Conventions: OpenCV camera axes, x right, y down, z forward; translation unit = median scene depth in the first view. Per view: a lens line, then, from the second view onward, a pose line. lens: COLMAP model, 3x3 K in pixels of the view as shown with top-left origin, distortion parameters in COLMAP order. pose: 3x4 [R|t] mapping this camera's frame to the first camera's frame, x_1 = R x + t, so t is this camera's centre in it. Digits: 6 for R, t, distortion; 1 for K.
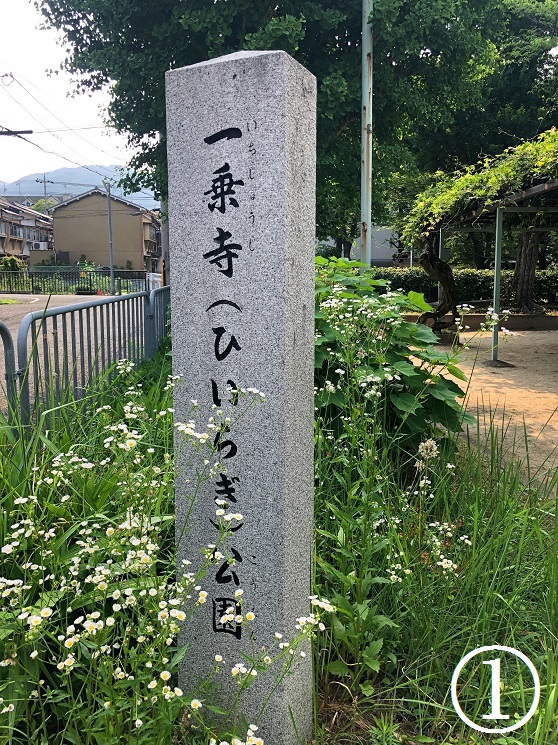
lens RADIAL K [[636.4, 0, 279.0], [0, 636.4, 372.5], [0, 0, 1]] dist [0.003506, -0.008576]
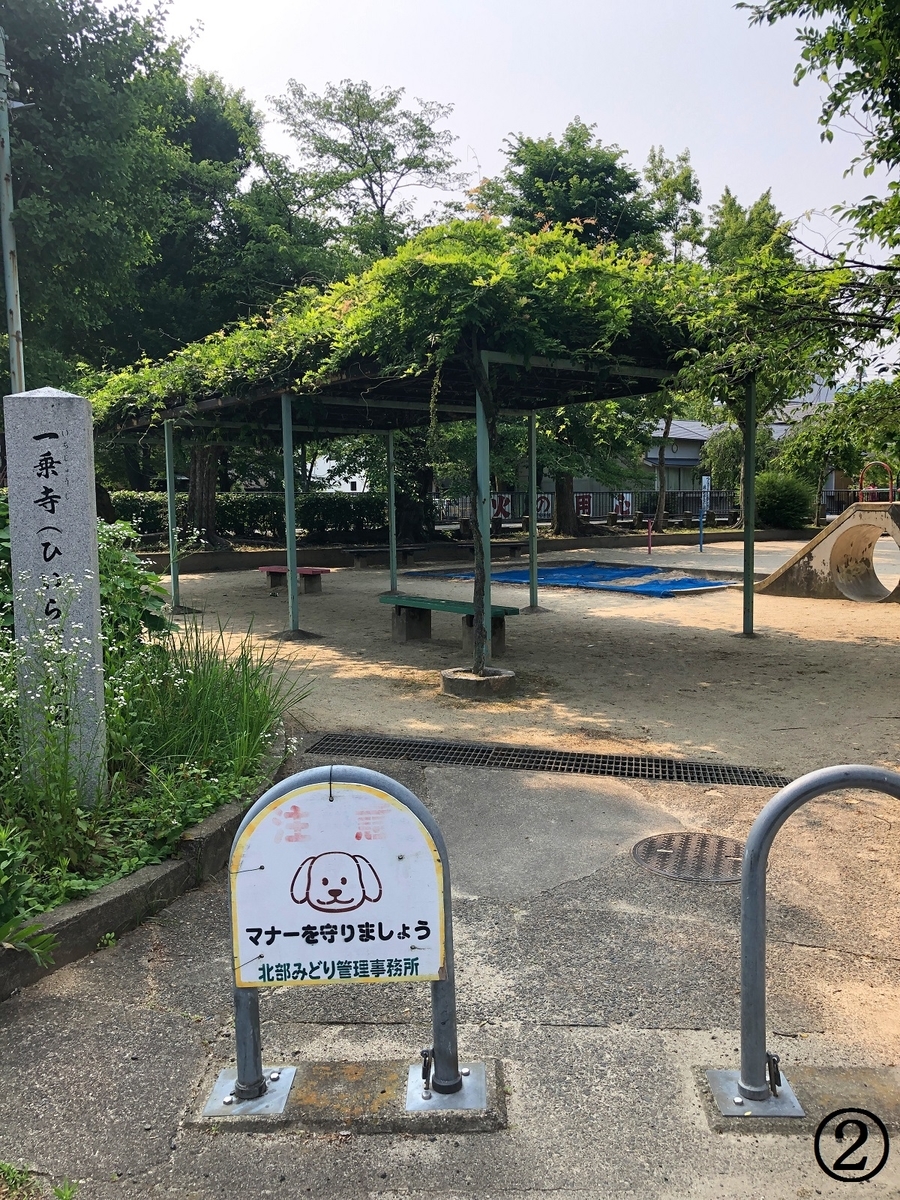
lens RADIAL K [[1025.1, 0, 450.0], [0, 1025.1, 600.0], [0, 0, 1]] dist [0.003506, -0.008576]
pose [[0.824205, -0.061208, 0.562974, -0.180994], [0.090328, 0.995623, -0.023996, 0.059099], [-0.559041, 0.070630, 0.826126, -0.450106]]
